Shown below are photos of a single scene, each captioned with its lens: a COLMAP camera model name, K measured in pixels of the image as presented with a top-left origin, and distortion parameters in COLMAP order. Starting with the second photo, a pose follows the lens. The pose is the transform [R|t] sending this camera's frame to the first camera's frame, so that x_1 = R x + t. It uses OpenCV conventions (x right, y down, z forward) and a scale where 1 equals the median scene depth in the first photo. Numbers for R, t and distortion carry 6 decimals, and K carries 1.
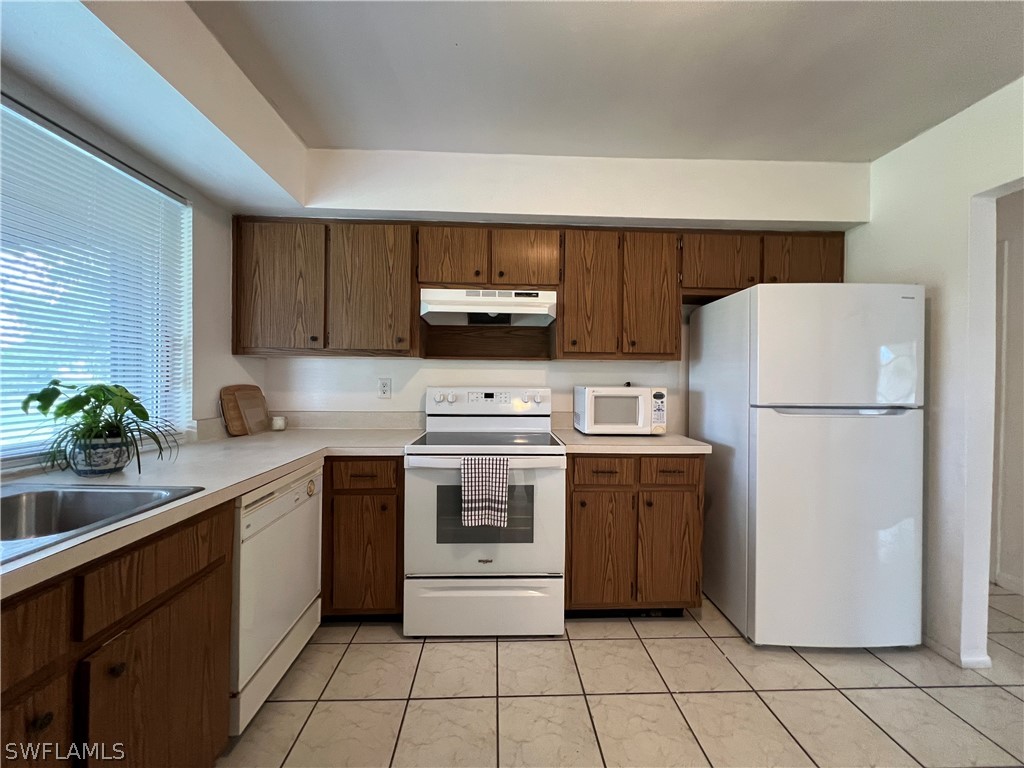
lens RADIAL K [[411.8, 0, 511.3], [0, 411.8, 381.5], [0, 0, 1]] dist [-0.000479, -0.000022]
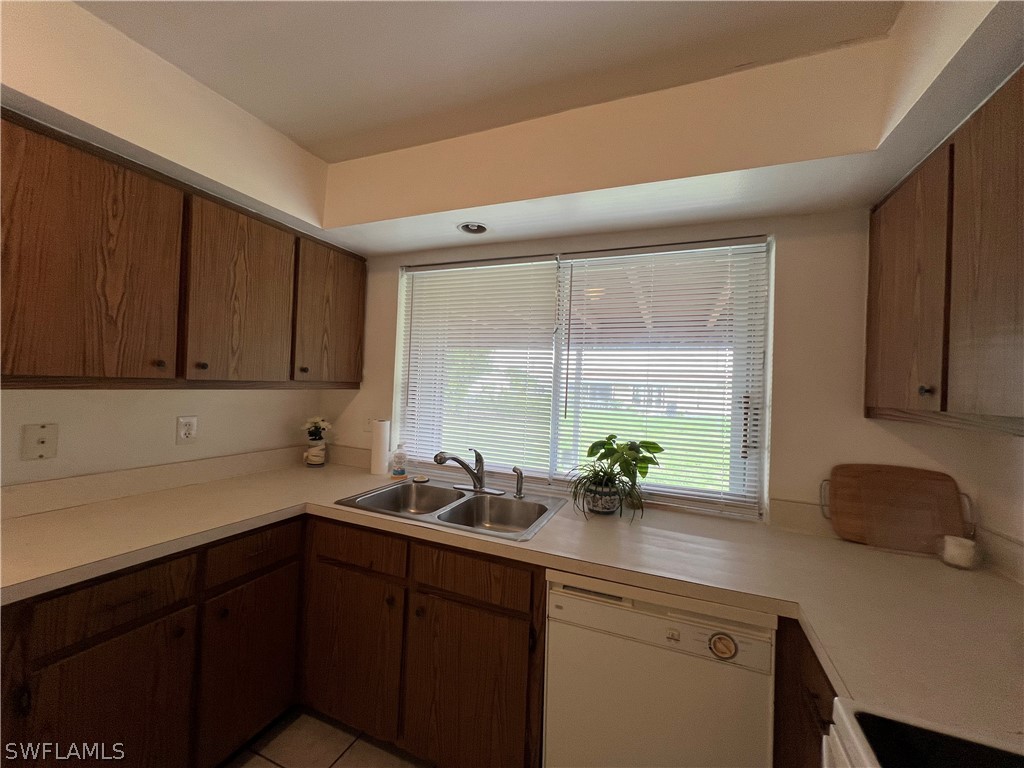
lens RADIAL K [[418.4, 0, 510.8], [0, 418.4, 378.7], [0, 0, 1]] dist [0.001358, 0.000094]
pose [[-0.416559, -0.044469, -0.908020, 0.297130], [-0.051324, 0.998360, -0.025348, -0.139085], [0.907659, 0.036044, -0.418159, 1.300941]]
